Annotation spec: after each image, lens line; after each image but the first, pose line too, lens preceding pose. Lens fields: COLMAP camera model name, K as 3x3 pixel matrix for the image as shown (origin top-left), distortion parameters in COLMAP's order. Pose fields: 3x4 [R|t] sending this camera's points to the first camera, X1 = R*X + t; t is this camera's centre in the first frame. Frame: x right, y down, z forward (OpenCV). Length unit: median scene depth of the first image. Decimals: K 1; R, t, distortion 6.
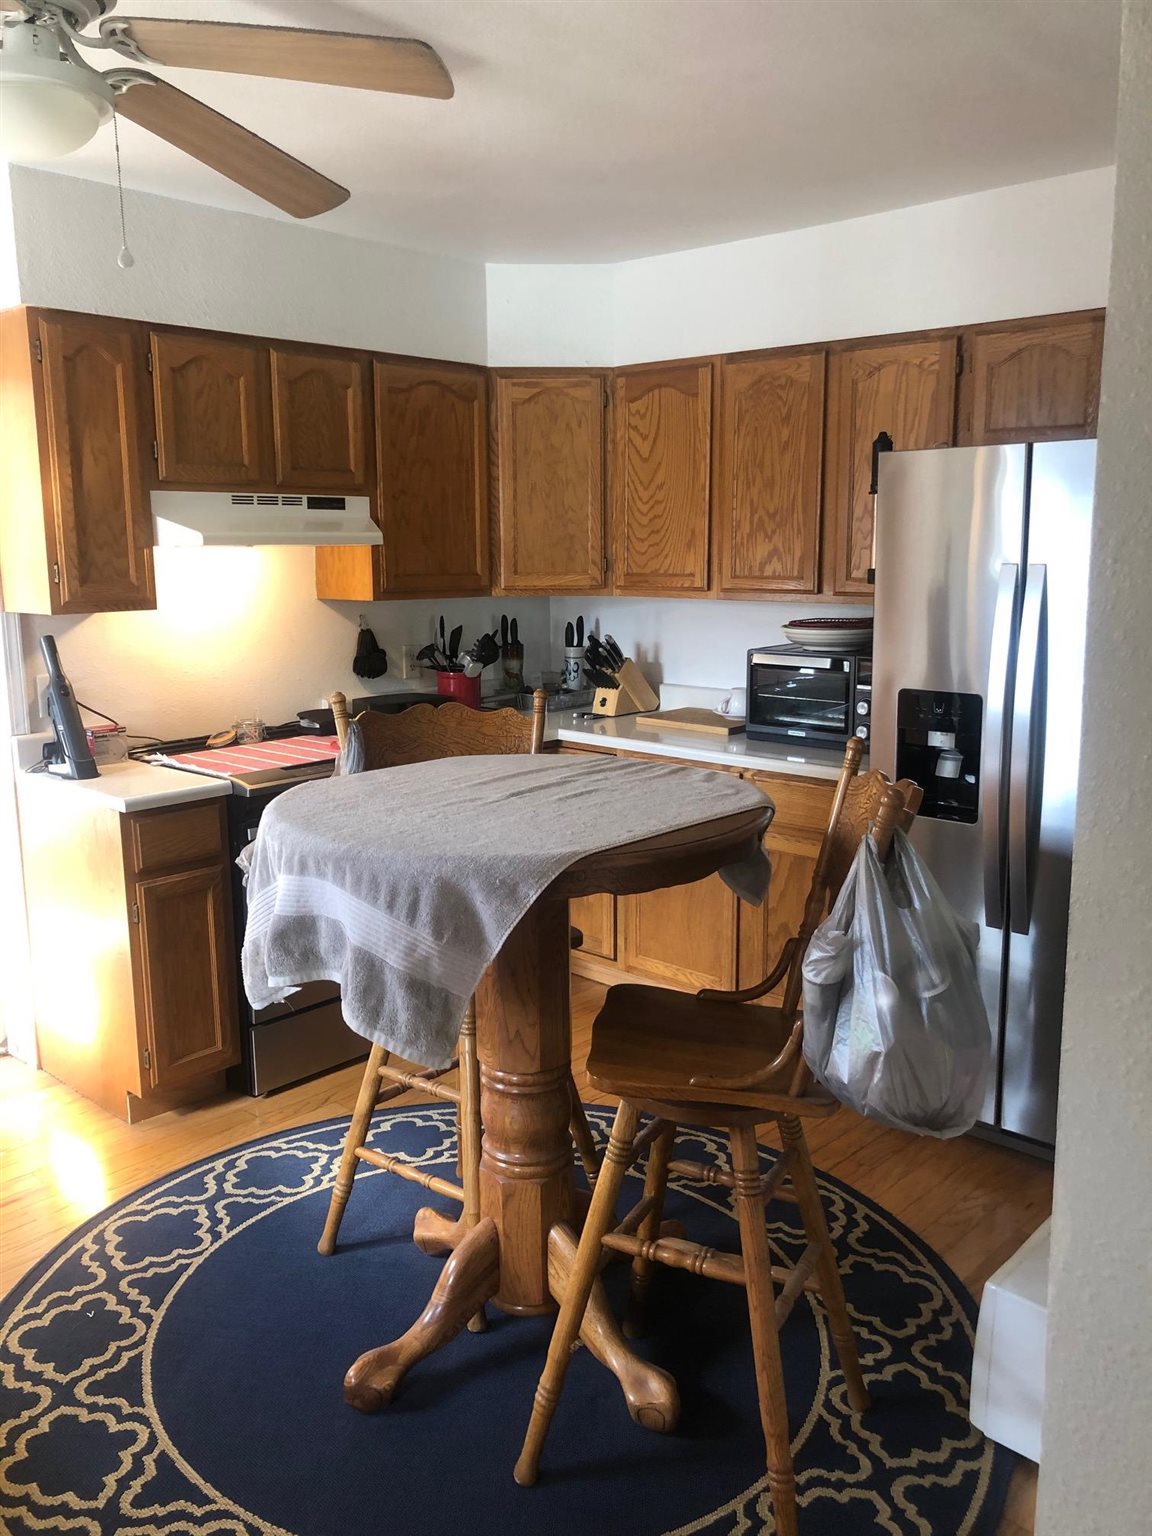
lens RADIAL K [[1274.3, 0, 564.9], [0, 1274.3, 791.1], [0, 0, 1]] dist [0.016024, -0.033347]
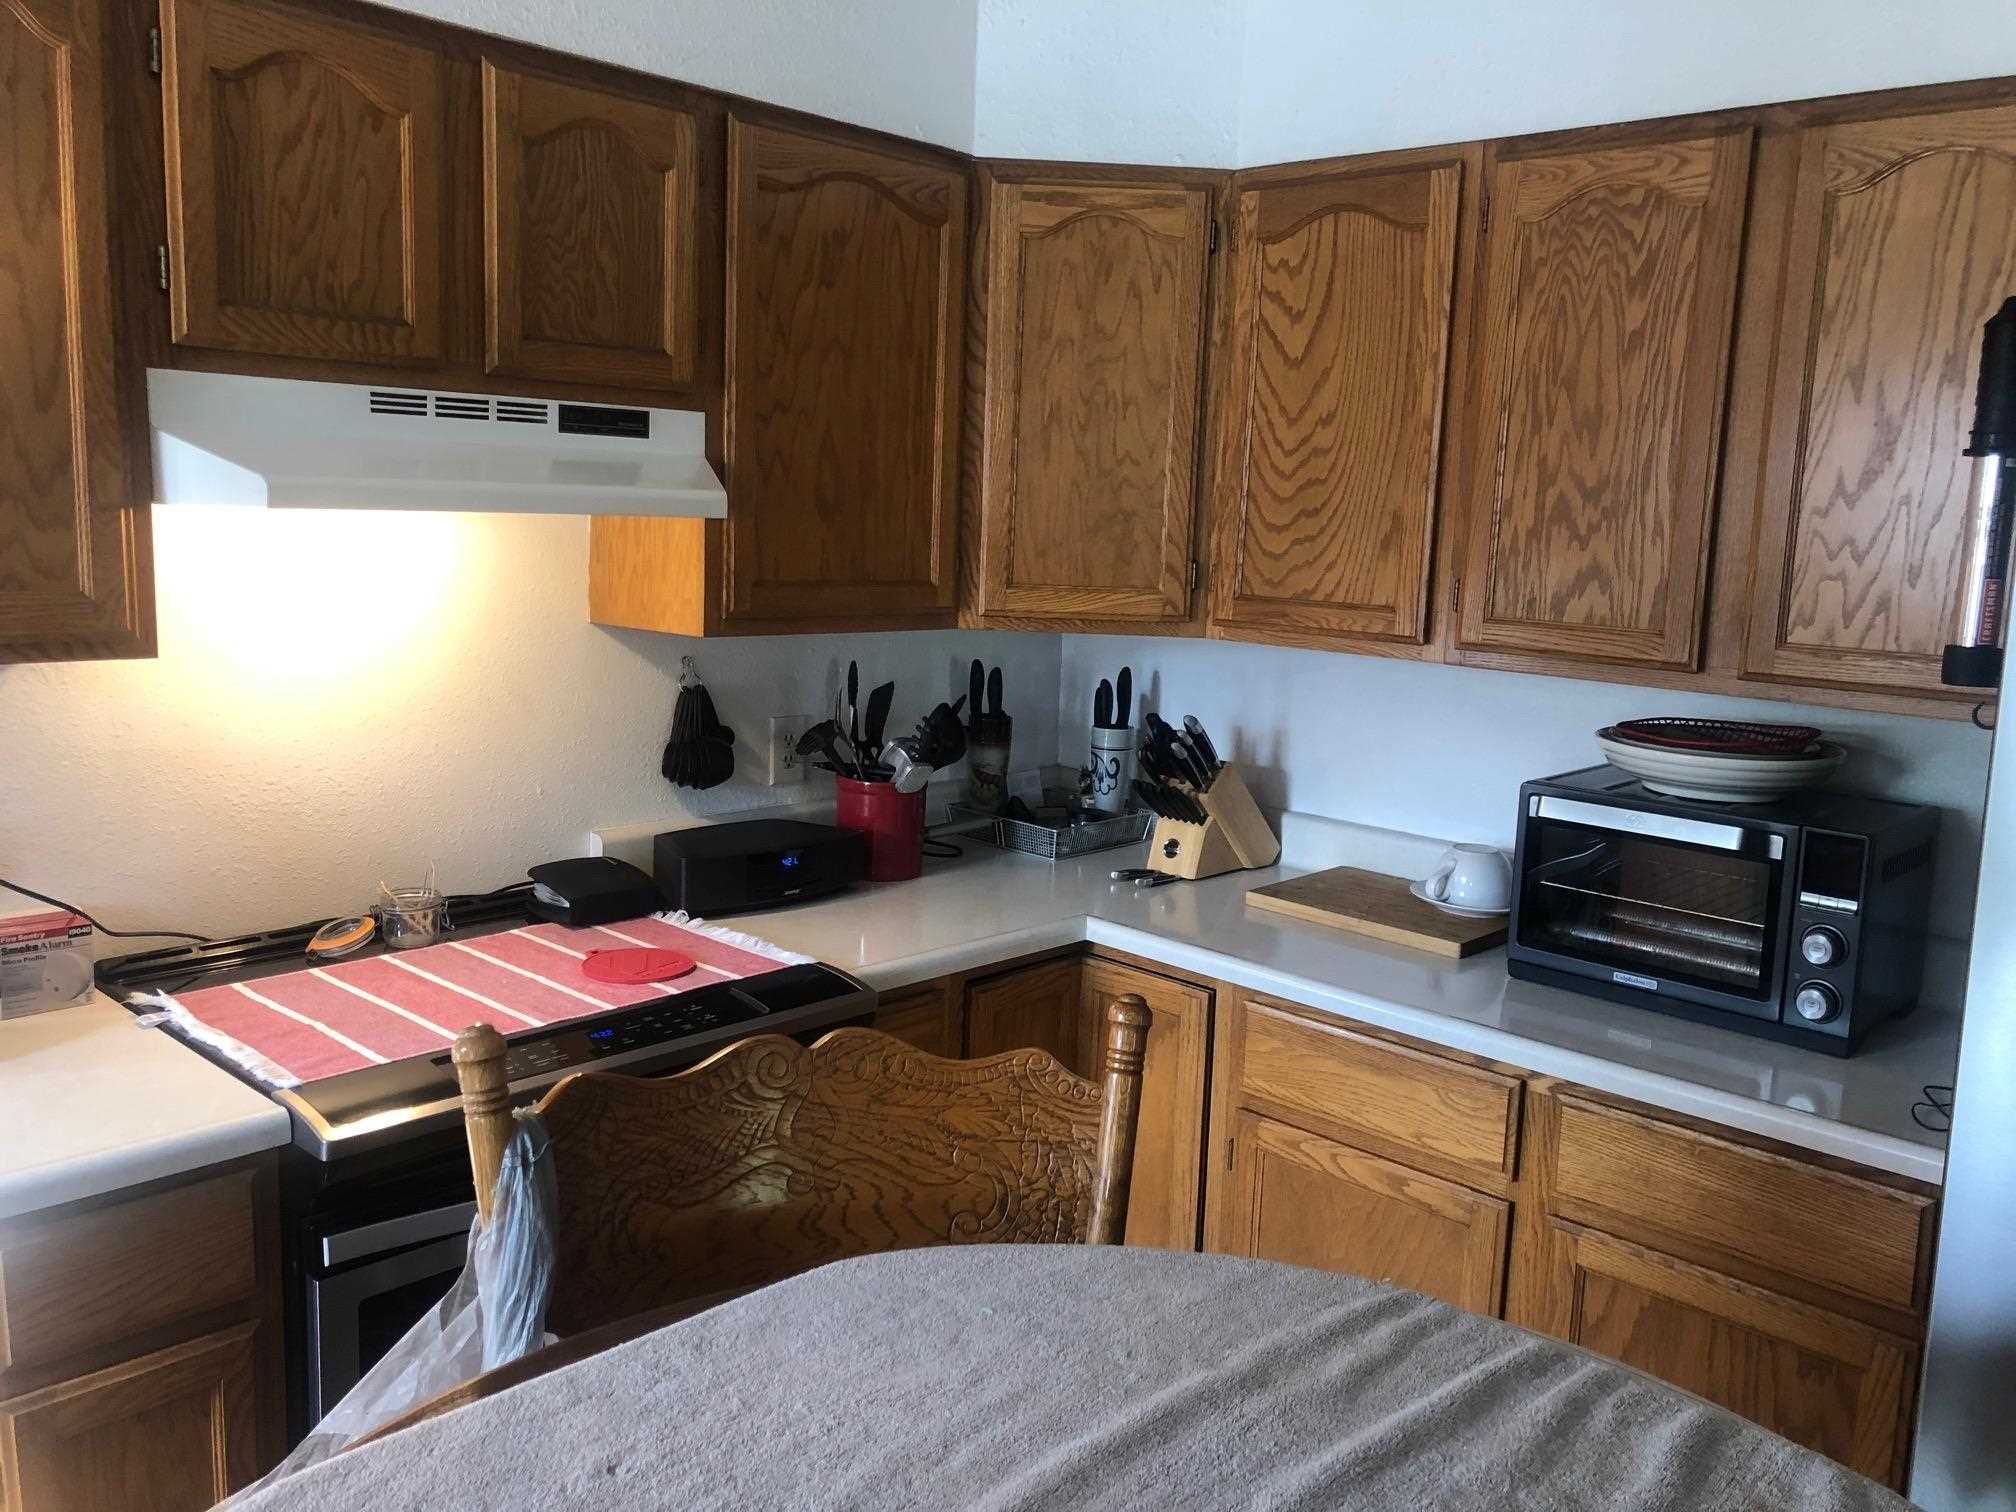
lens RADIAL K [[1653.2, 0, 1008.0], [0, 1653.2, 756.0], [0, 0, 1]] dist [-0.008146, 0.037985]
pose [[0.998978, 0.045125, -0.002751, -0.036147], [-0.045196, 0.998267, -0.037676, -0.086116], [0.001047, 0.037762, 0.999286, 0.393386]]
